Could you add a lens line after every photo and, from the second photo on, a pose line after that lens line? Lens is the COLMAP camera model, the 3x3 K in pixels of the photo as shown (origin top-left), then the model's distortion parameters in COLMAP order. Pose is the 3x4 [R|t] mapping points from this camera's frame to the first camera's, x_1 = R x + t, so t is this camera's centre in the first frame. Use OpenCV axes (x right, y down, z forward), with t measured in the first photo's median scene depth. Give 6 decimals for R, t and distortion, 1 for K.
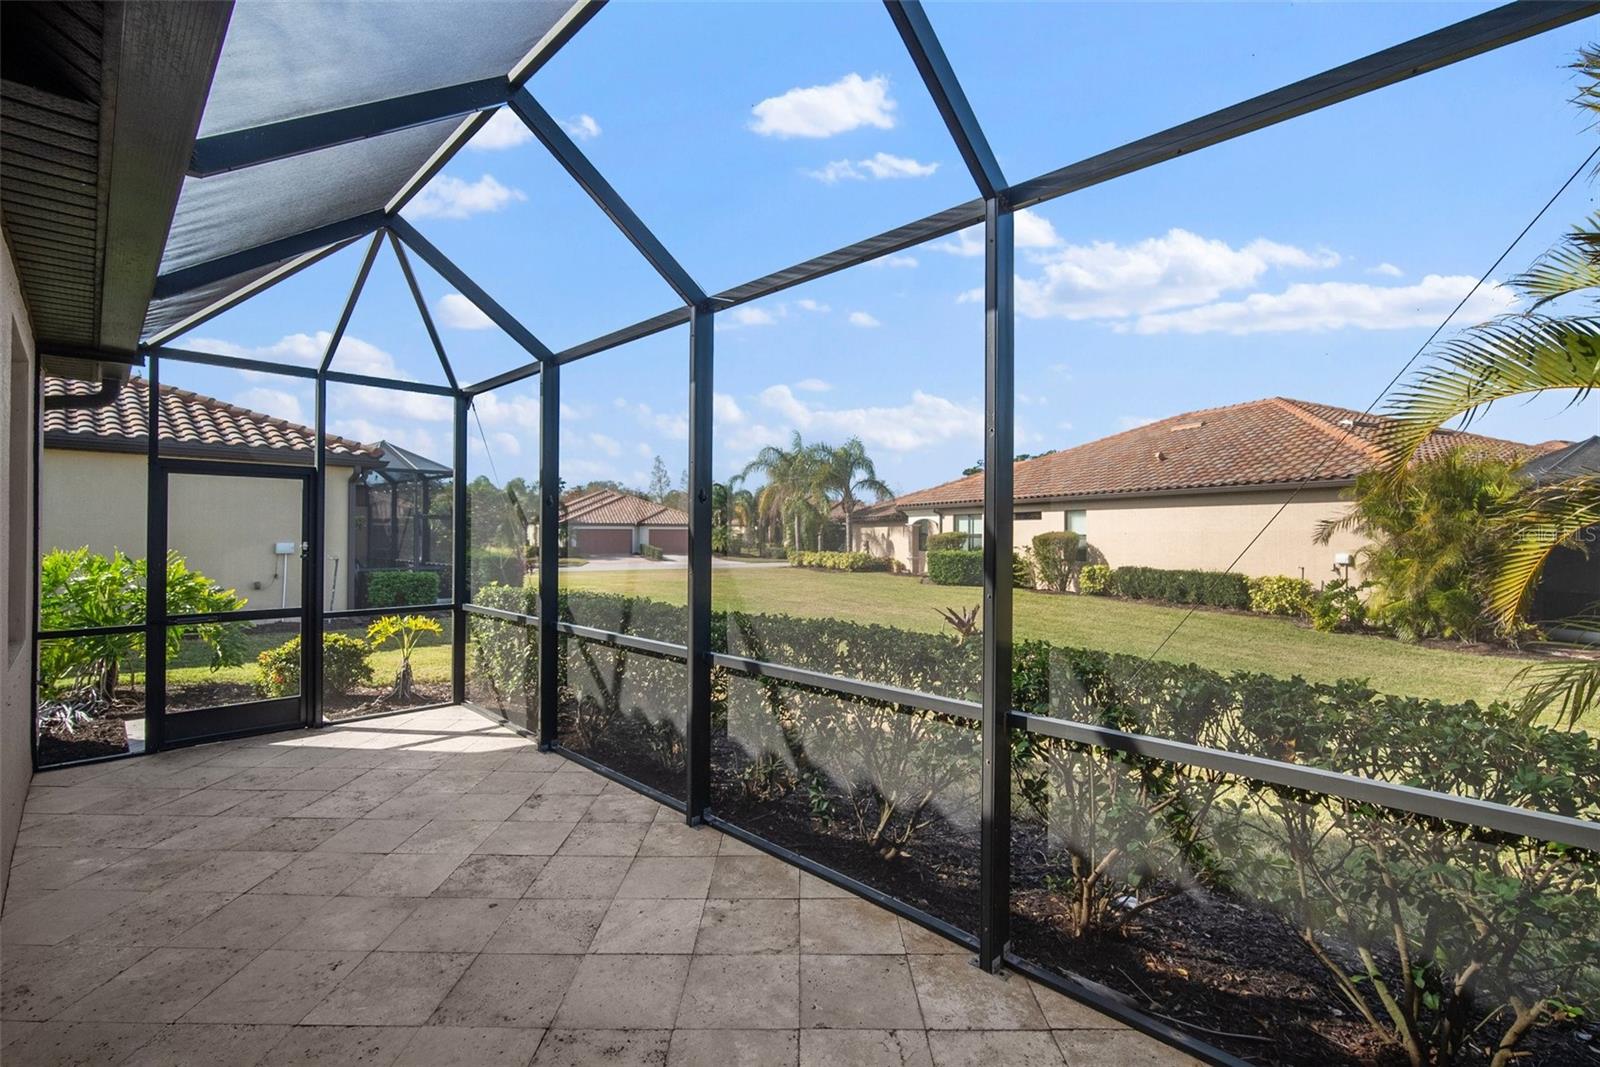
lens RADIAL K [[713.8, 0, 797.1], [0, 713.8, 532.5], [0, 0, 1]] dist [-0.012778, 0.002365]
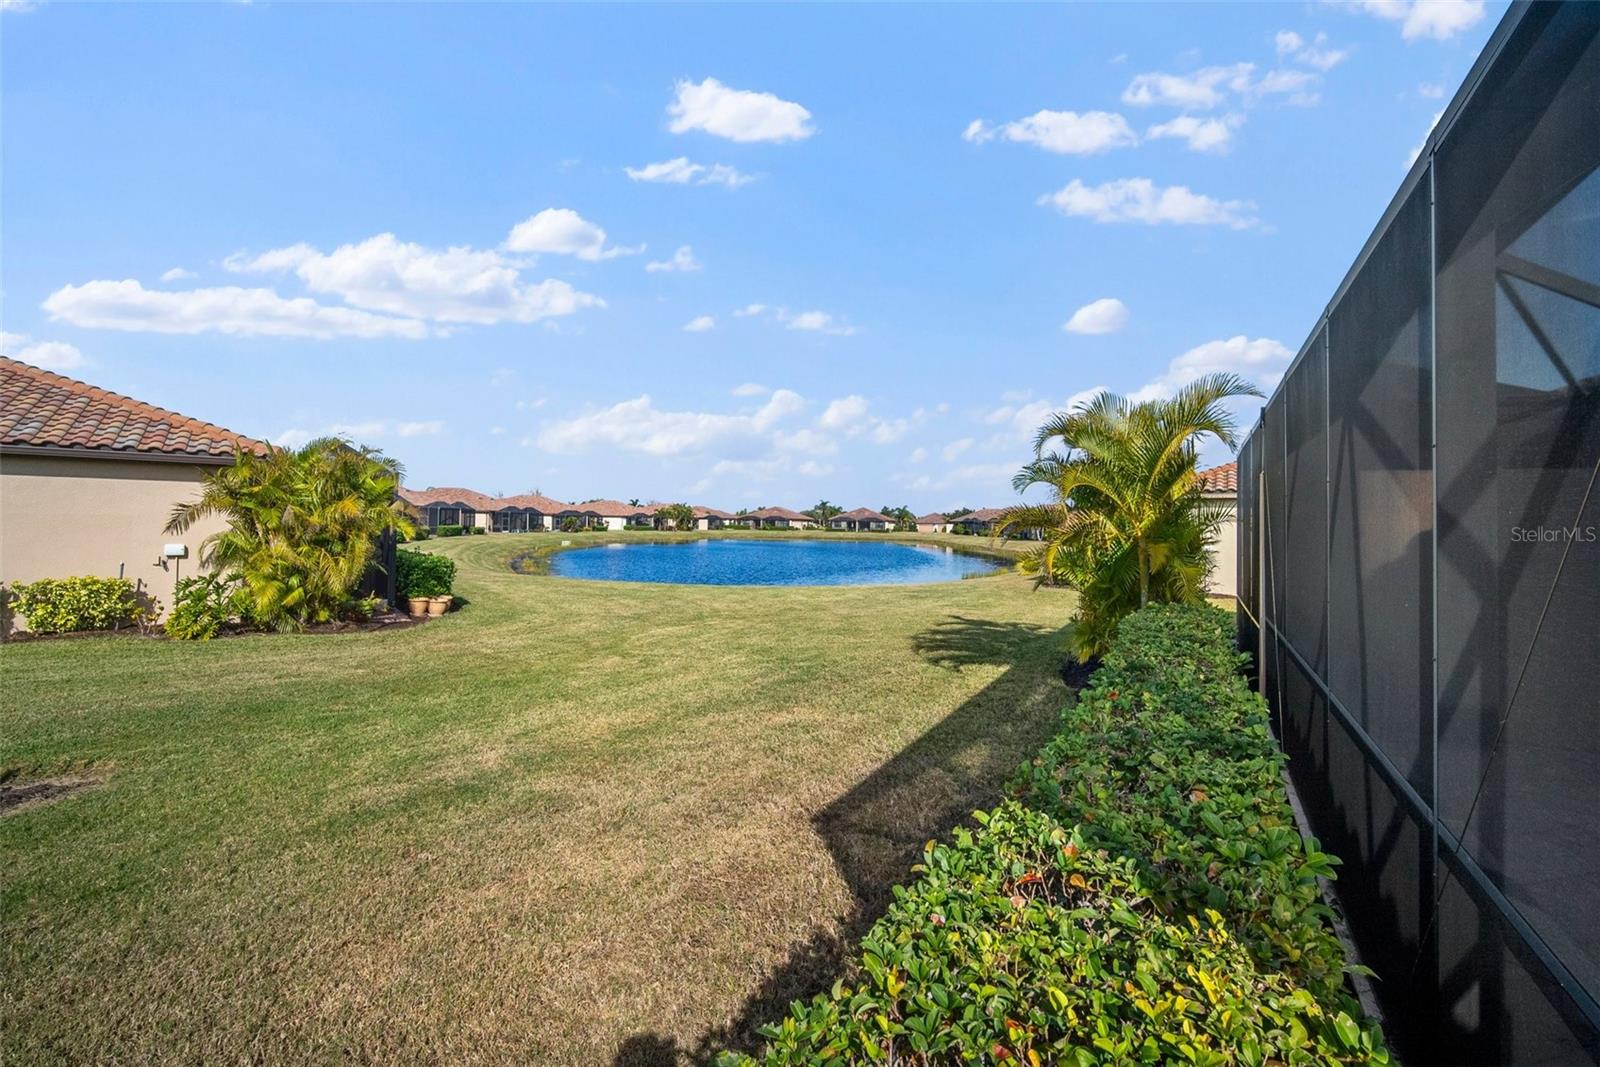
lens RADIAL K [[713.8, 0, 802.0], [0, 713.8, 524.1], [0, 0, 1]] dist [-0.012778, 0.002365]
pose [[-0.290449, -0.009112, 0.956847, -0.236793], [-0.018072, 0.999829, 0.004036, -0.009871], [-0.956720, -0.016120, -0.290564, 0.557905]]
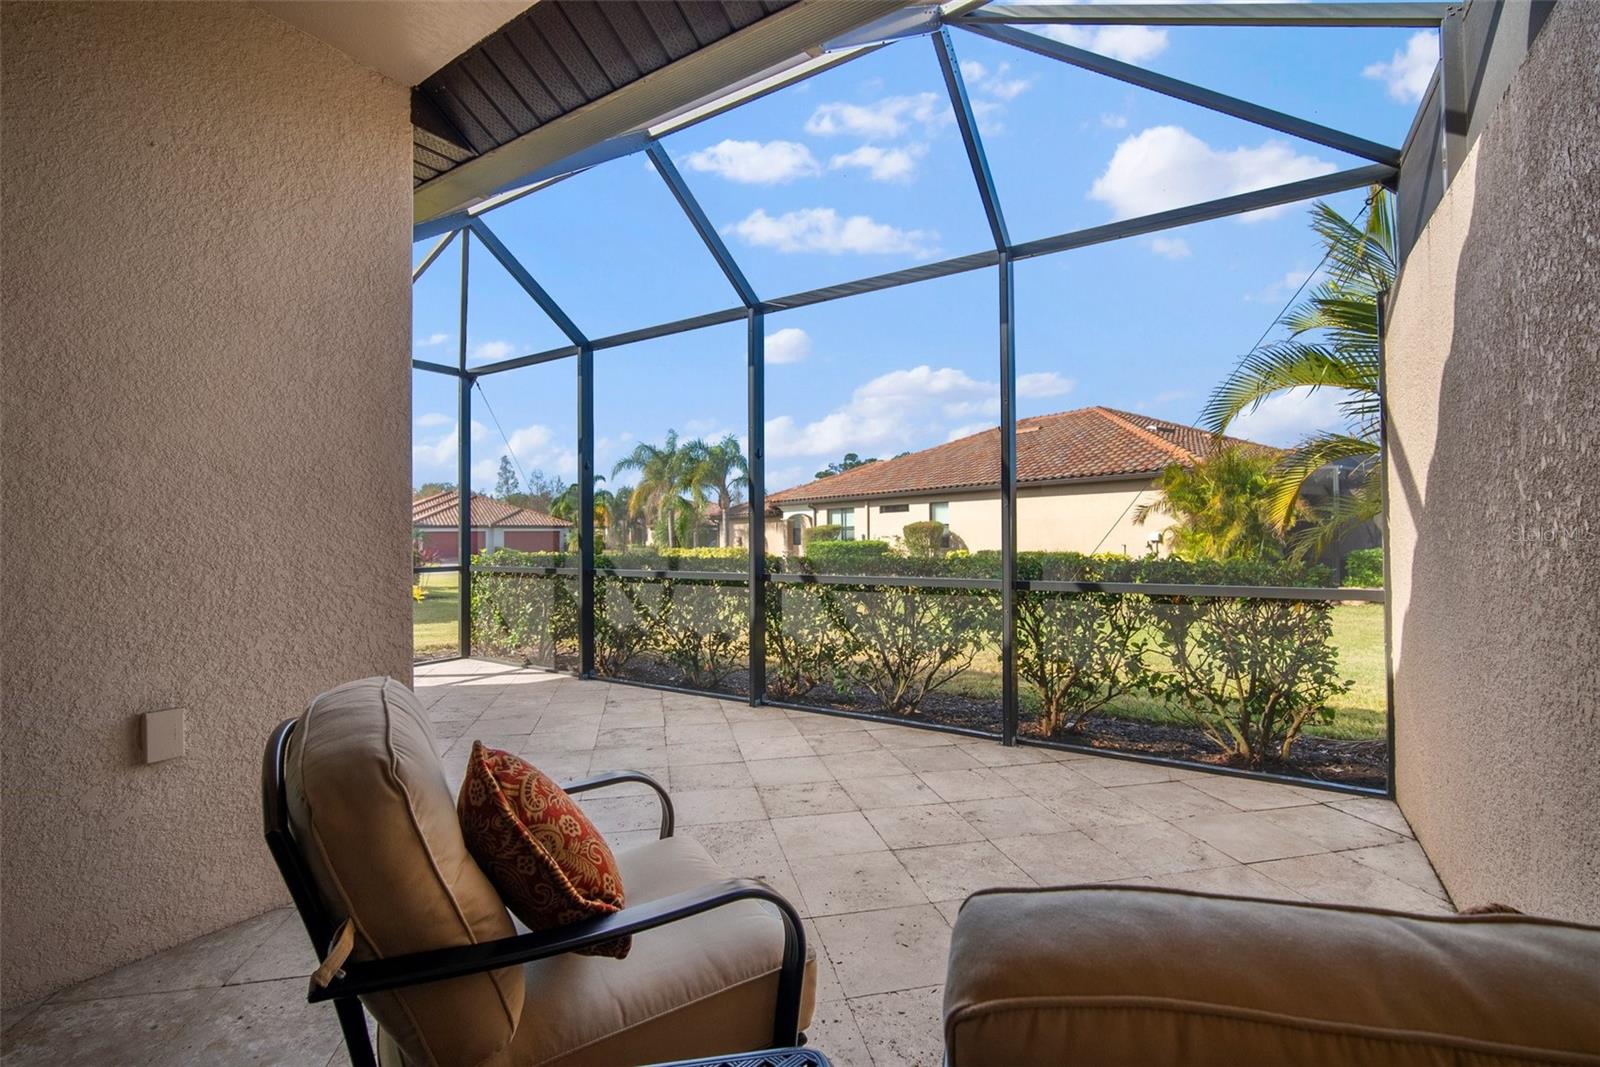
lens RADIAL K [[713.8, 0, 800.2], [0, 713.8, 531.1], [0, 0, 1]] dist [-0.012778, 0.002365]
pose [[0.977876, -0.011962, 0.208844, -0.087693], [0.013352, 0.999897, -0.005251, 0.026031], [-0.208759, 0.007924, 0.977935, -0.076954]]
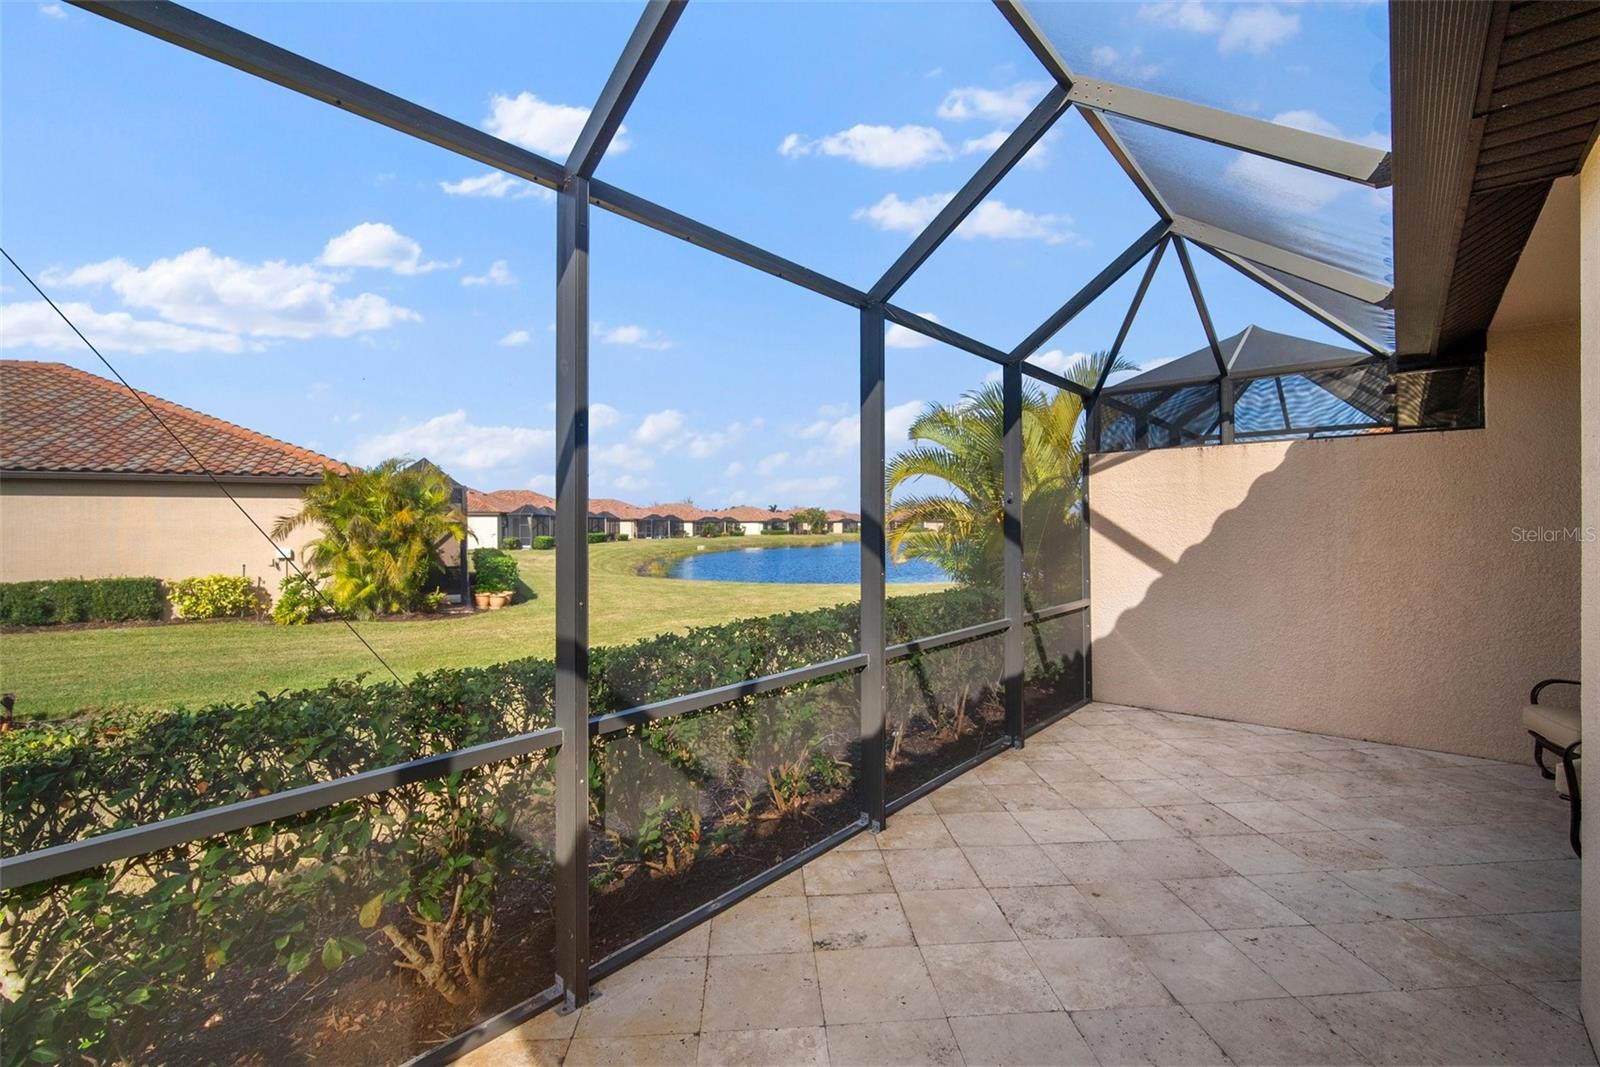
lens RADIAL K [[713.8, 0, 802.0], [0, 713.8, 538.1], [0, 0, 1]] dist [-0.012778, 0.002365]
pose [[-0.084916, -0.020279, 0.996182, -0.326151], [0.004450, 0.999775, 0.020732, -0.003348], [-0.996378, 0.006193, -0.084807, 0.349777]]
